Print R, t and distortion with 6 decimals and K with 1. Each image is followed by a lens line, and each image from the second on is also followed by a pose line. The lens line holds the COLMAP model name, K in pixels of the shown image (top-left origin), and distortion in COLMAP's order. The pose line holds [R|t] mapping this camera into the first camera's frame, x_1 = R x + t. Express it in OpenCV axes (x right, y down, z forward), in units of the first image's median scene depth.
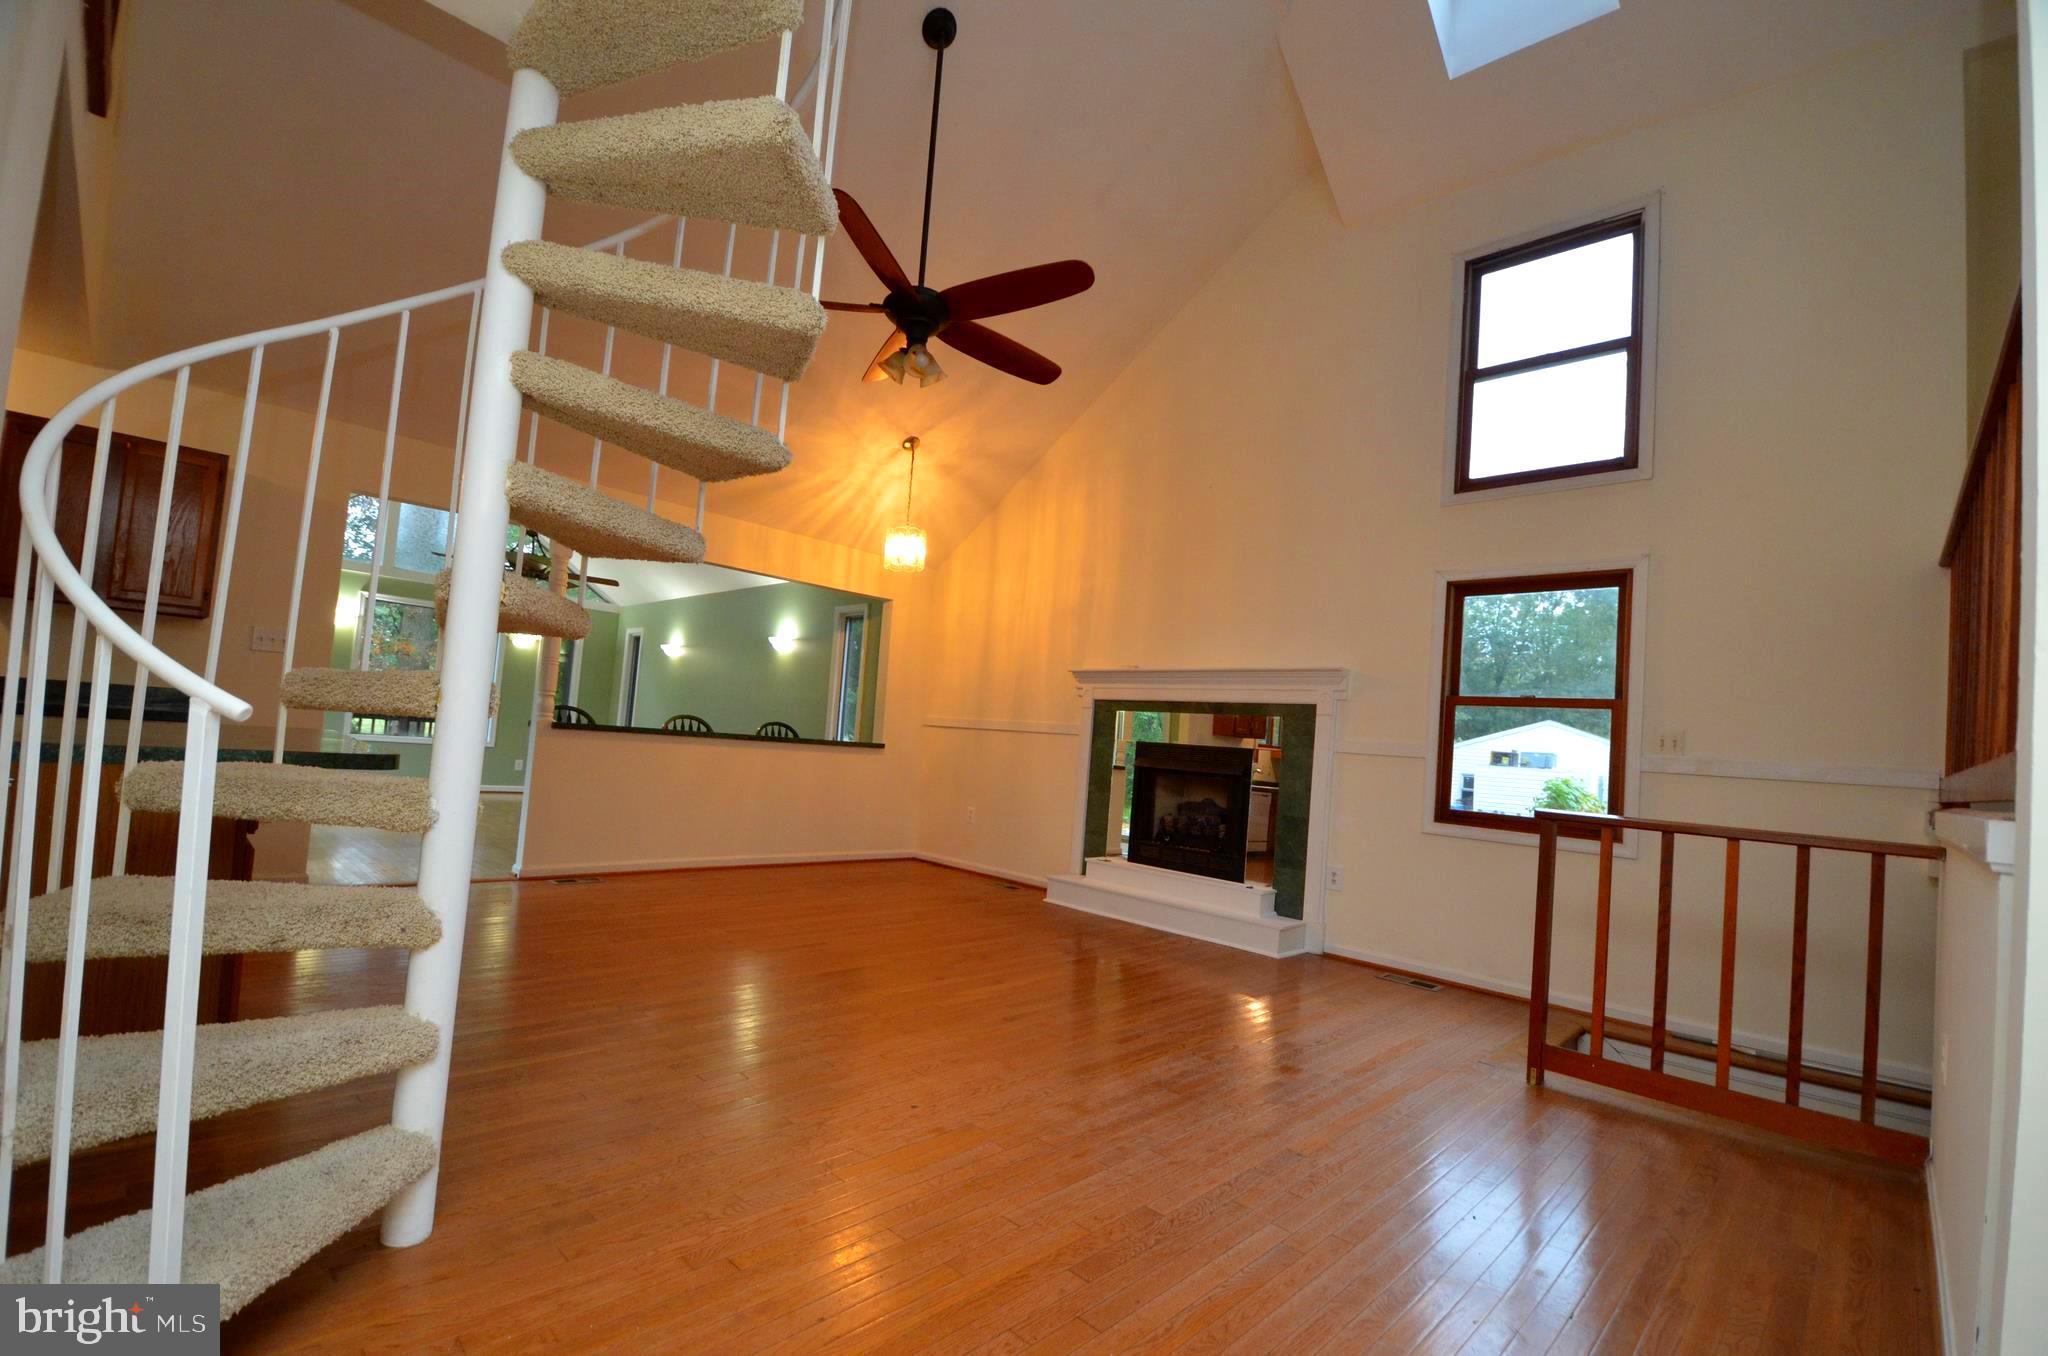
lens RADIAL K [[894.2, 0, 1027.5], [0, 894.2, 697.9], [0, 0, 1]] dist [0.002843, -0.011563]
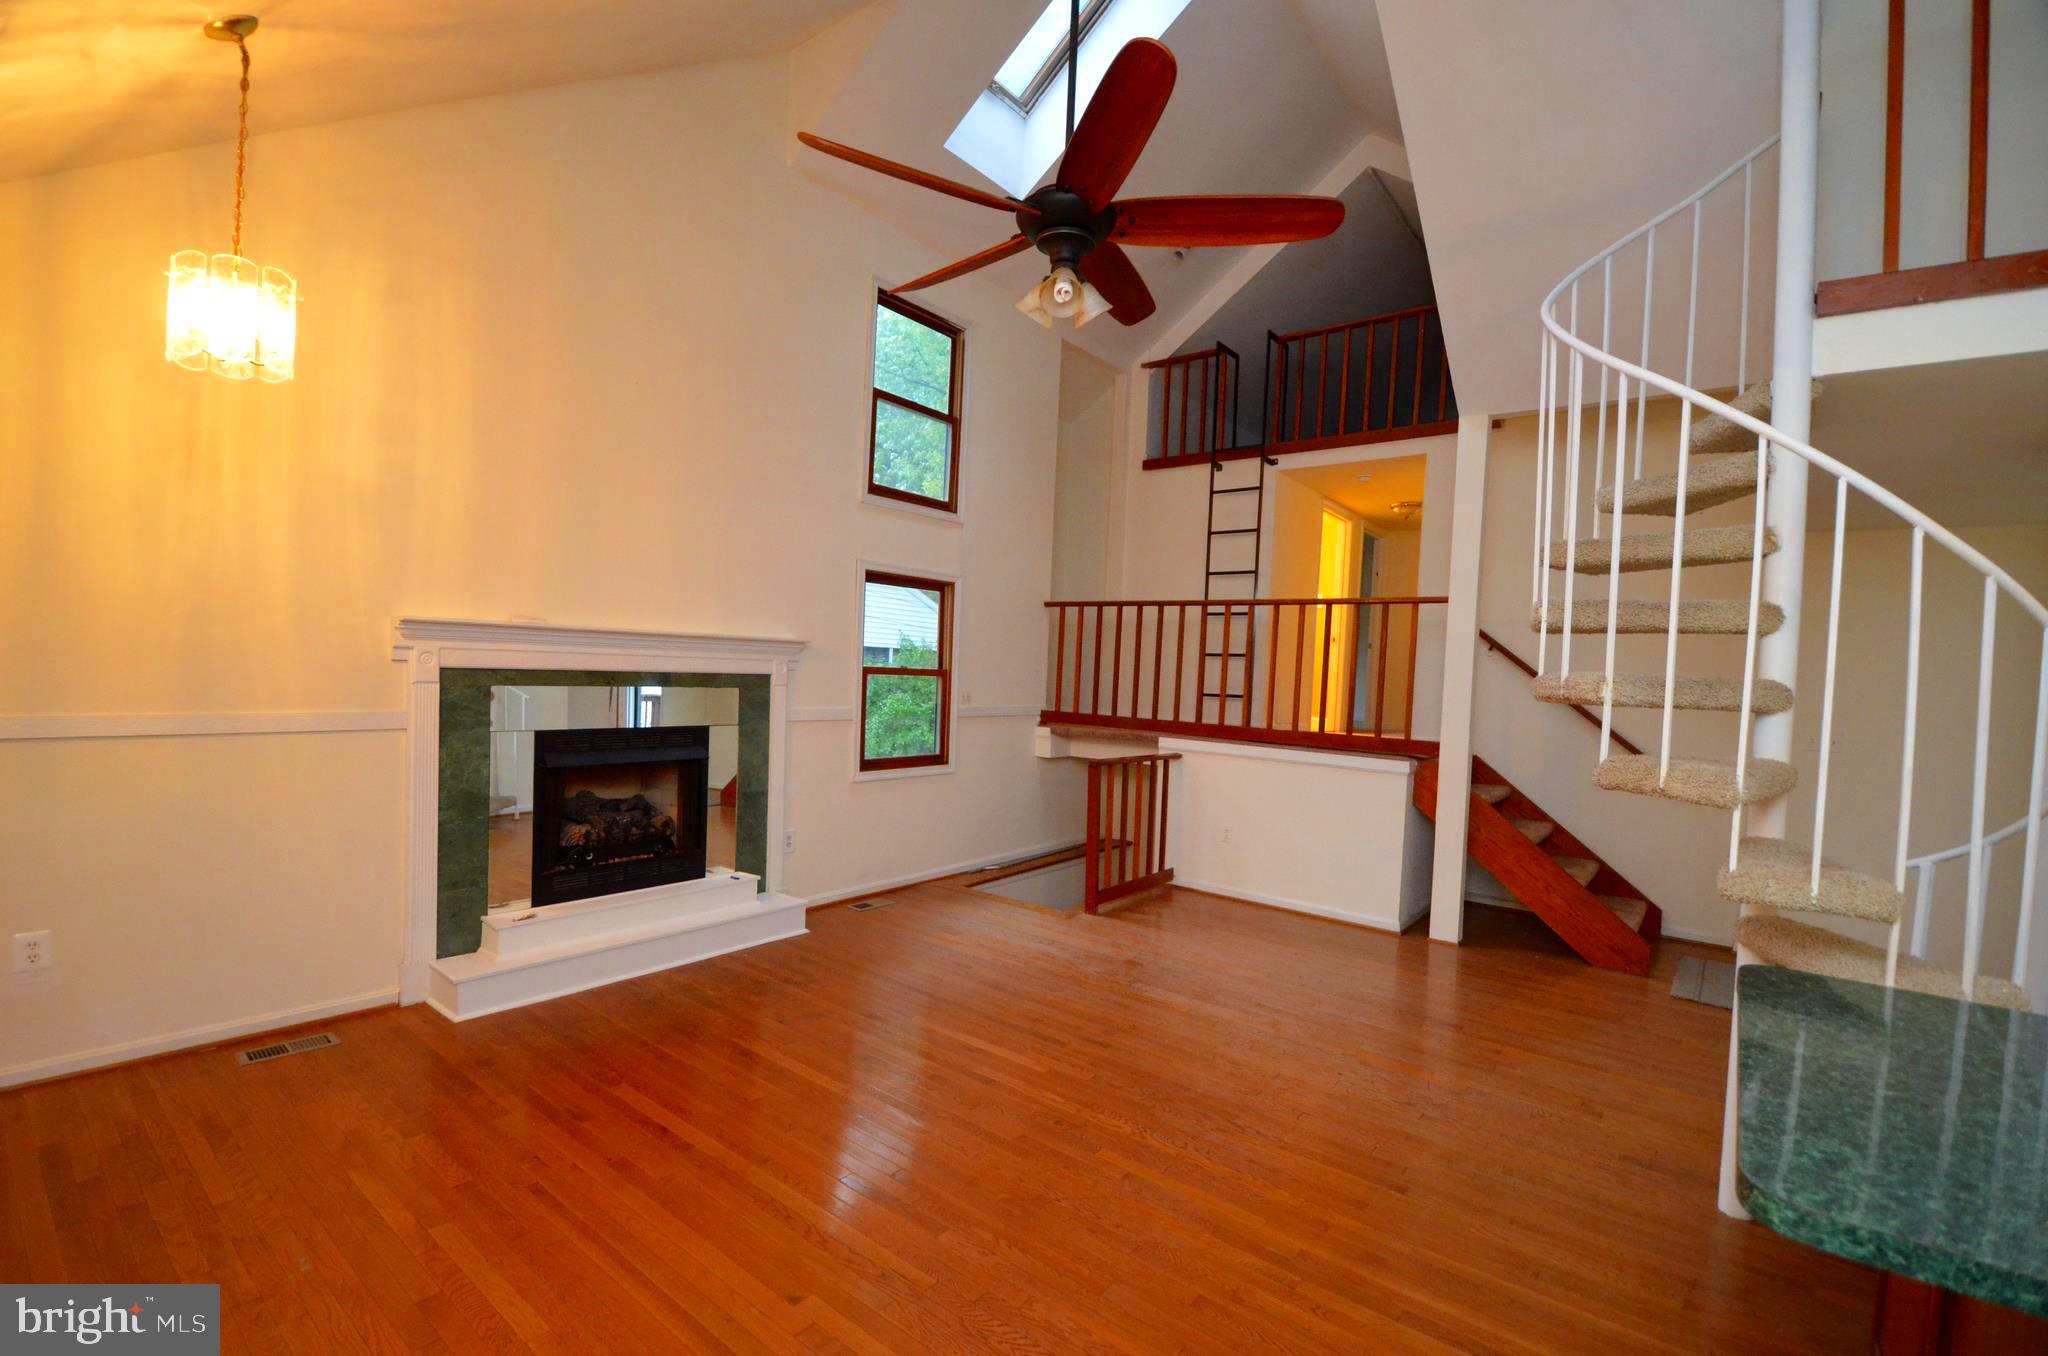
lens RADIAL K [[894.2, 0, 1016.6], [0, 894.2, 697.4], [0, 0, 1]] dist [0.002843, -0.011563]
pose [[-0.096232, -0.112541, 0.988976, -0.565521], [-0.099863, 0.989666, 0.102903, -0.080208], [-0.990337, -0.088860, -0.106476, 0.705324]]
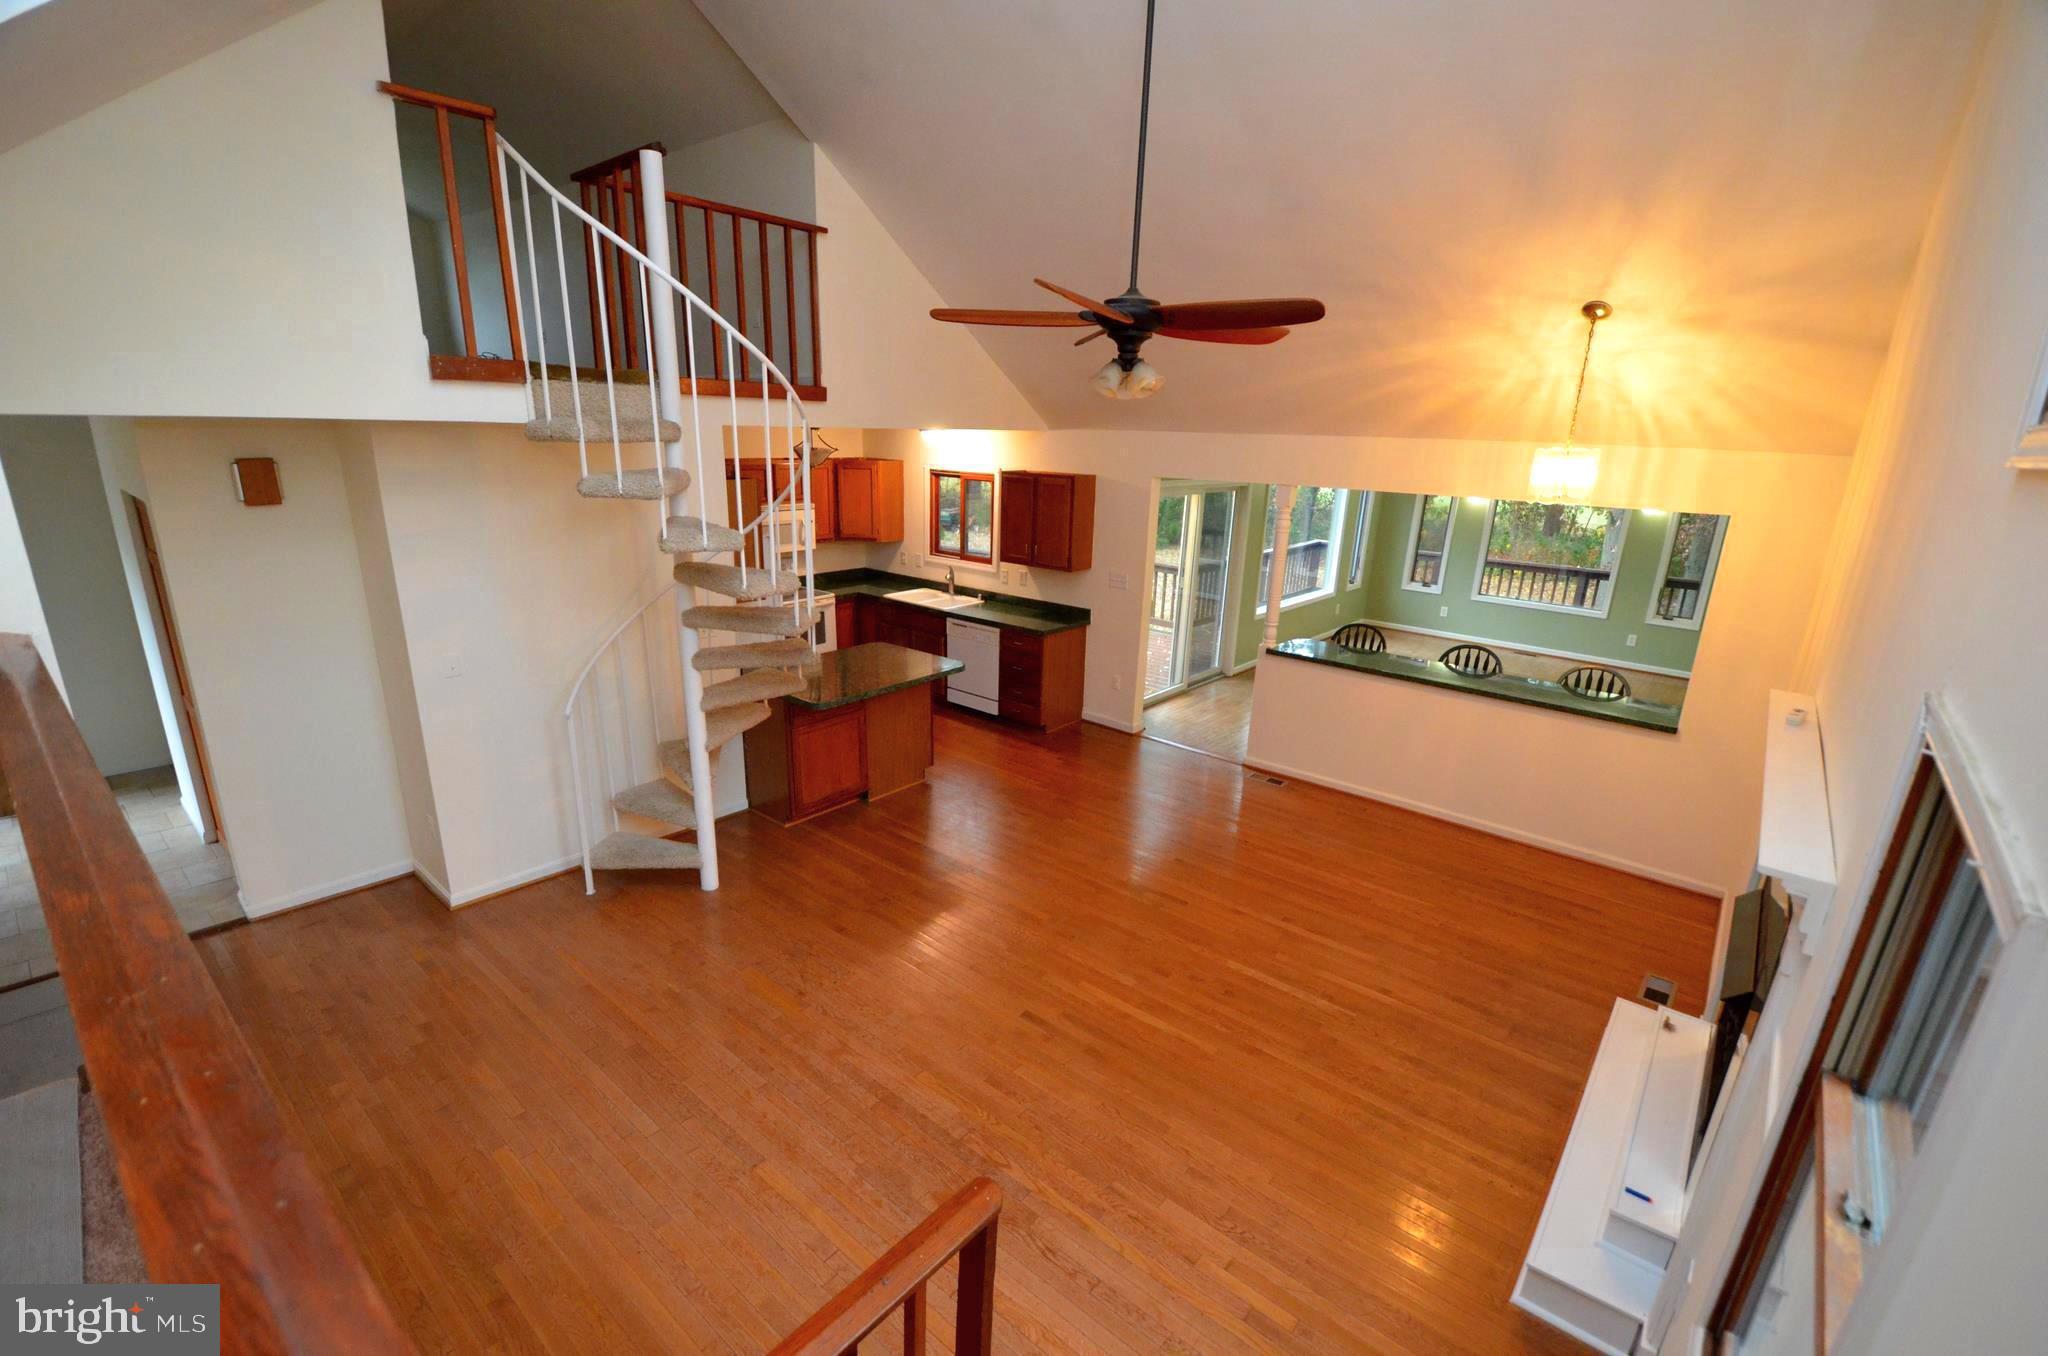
lens RADIAL K [[894.2, 0, 1018.8], [0, 894.2, 700.9], [0, 0, 1]] dist [0.002843, -0.011563]
pose [[0.064019, 0.225960, -0.972031, 0.566648], [0.027724, 0.973250, 0.228070, -0.167712], [0.997564, -0.041549, 0.056042, 0.529140]]
